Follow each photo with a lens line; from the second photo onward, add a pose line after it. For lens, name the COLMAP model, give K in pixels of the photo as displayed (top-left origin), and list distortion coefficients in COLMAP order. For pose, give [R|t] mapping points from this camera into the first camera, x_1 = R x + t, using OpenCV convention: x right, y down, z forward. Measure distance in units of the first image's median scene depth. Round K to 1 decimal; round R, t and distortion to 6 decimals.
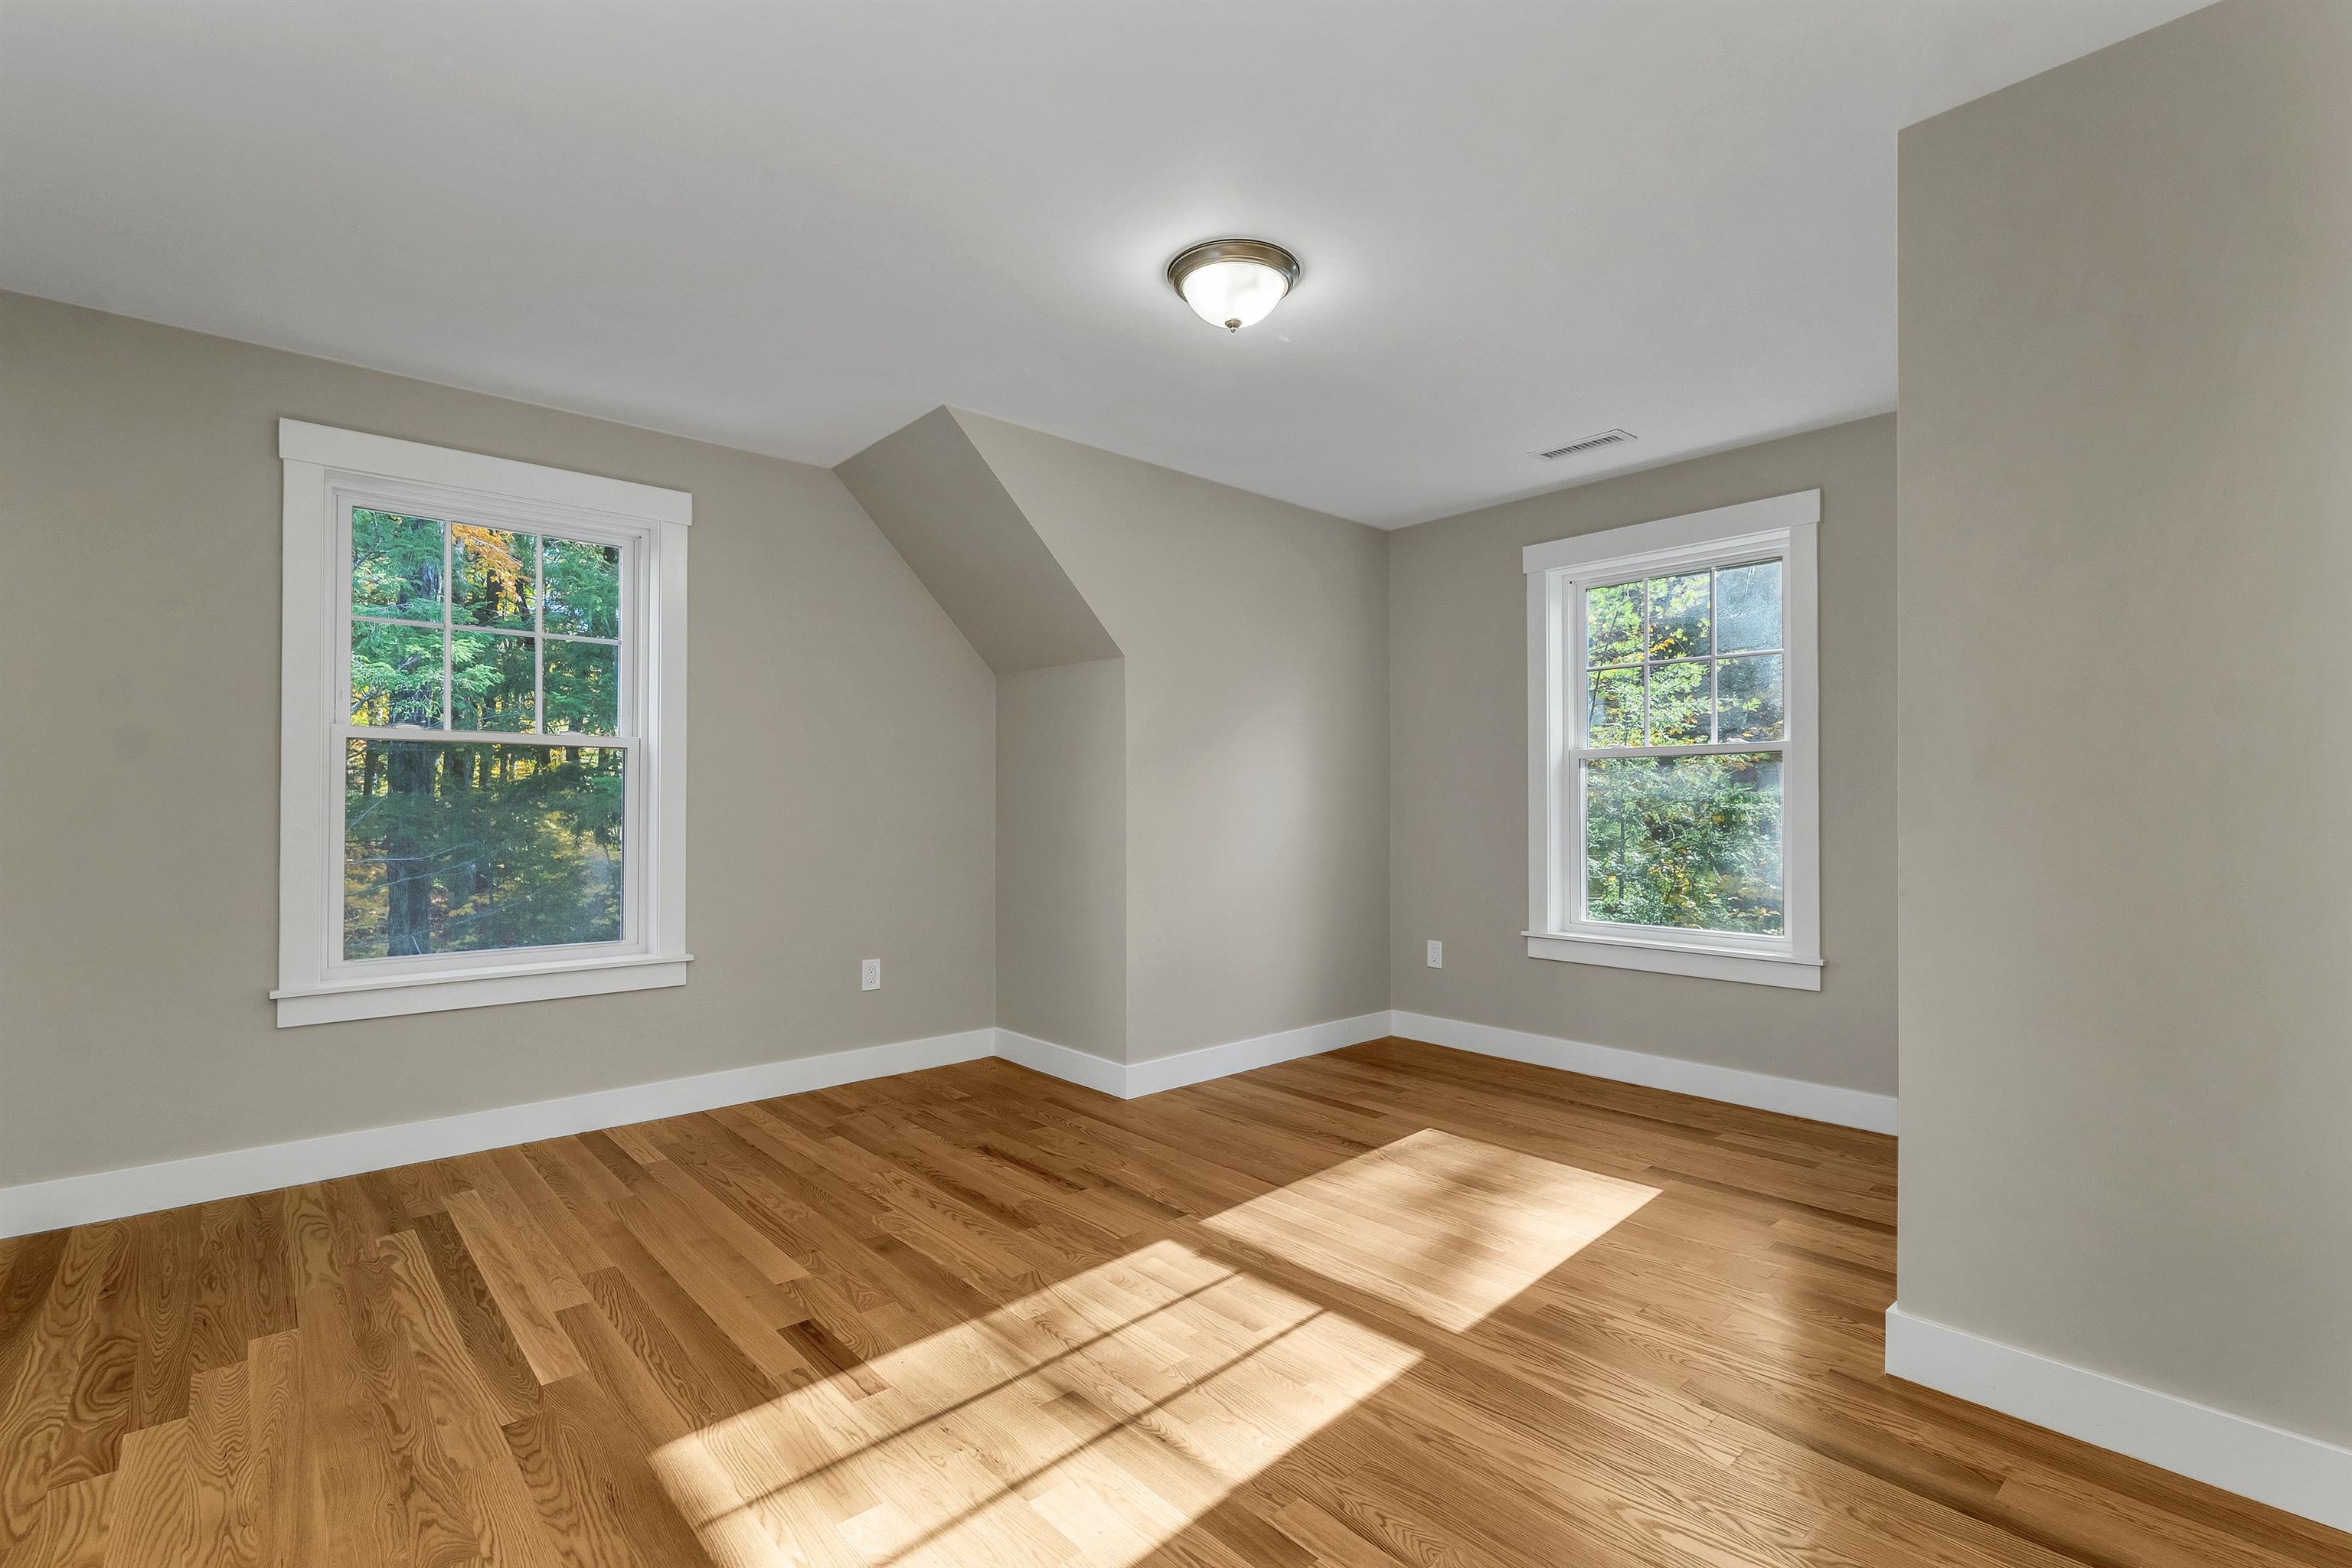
lens RADIAL K [[1084.7, 0, 1165.7], [0, 1084.7, 793.5], [0, 0, 1]] dist [-0.002360, -0.000783]
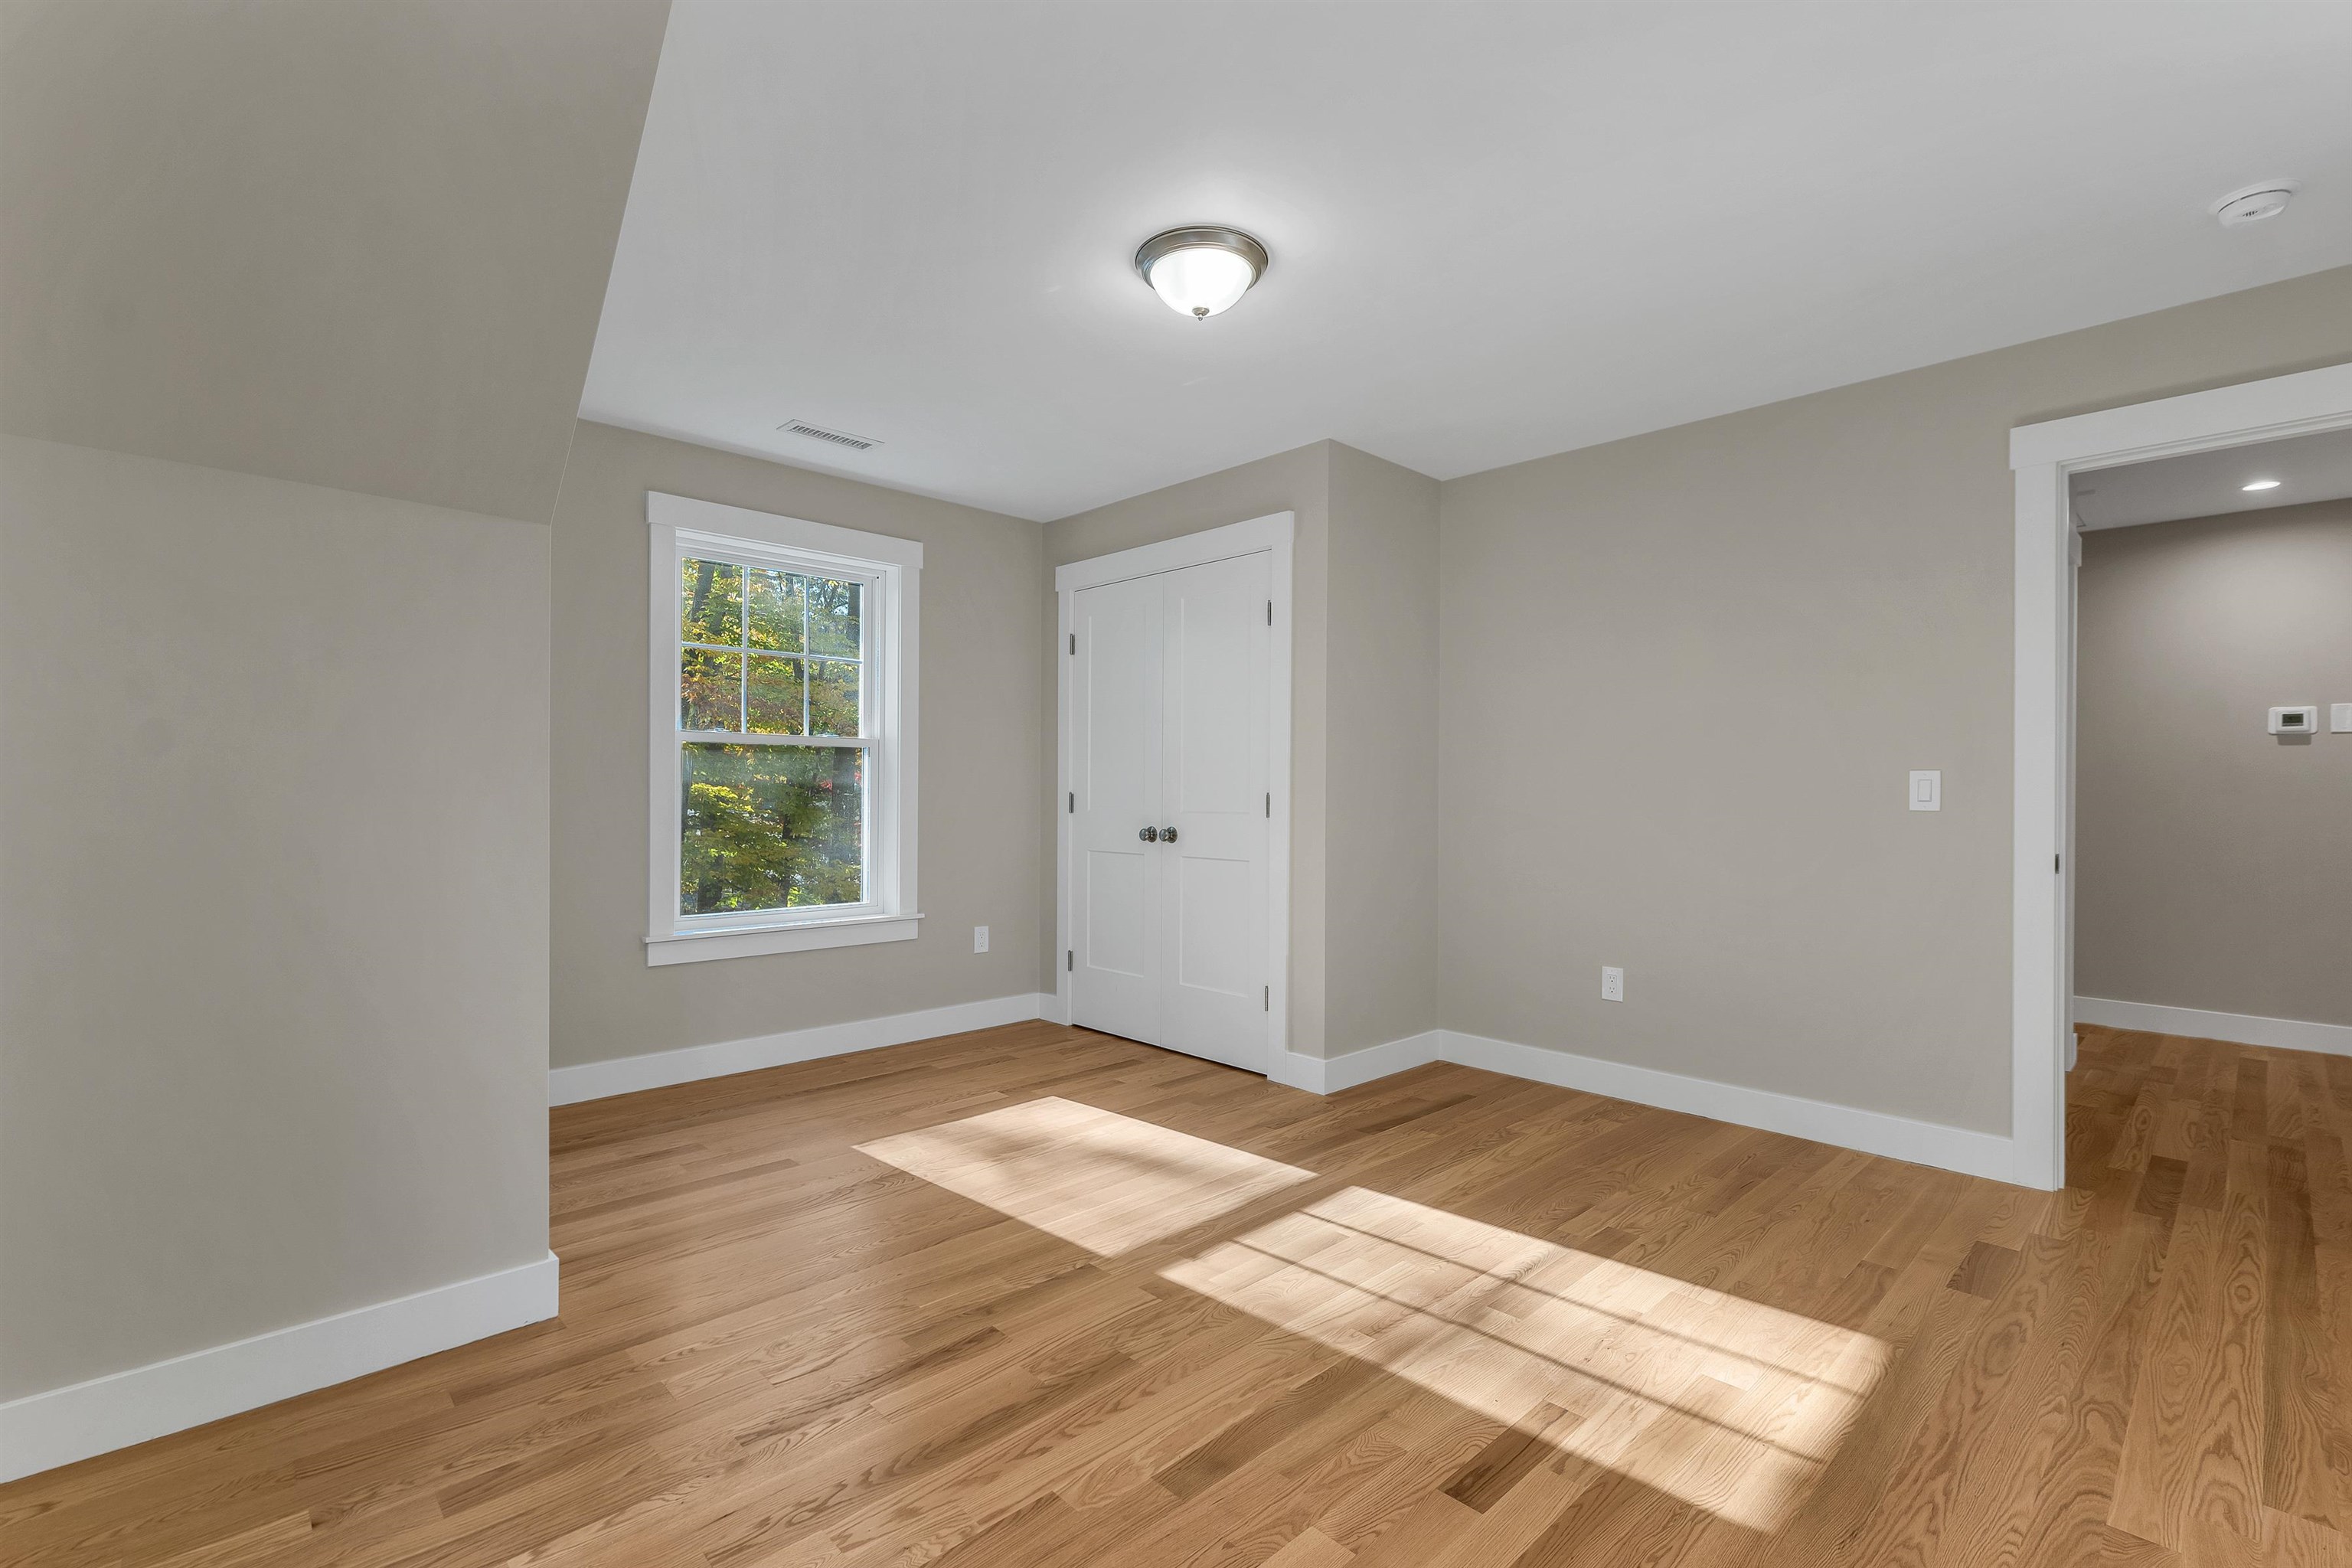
lens RADIAL K [[1084.7, 0, 1165.7], [0, 1084.7, 793.5], [0, 0, 1]] dist [-0.002360, -0.000783]
pose [[-0.061059, -0.004357, 0.998125, -1.042904], [-0.012527, 0.999915, 0.003599, 0.010681], [-0.998056, -0.012284, -0.061109, 1.229647]]
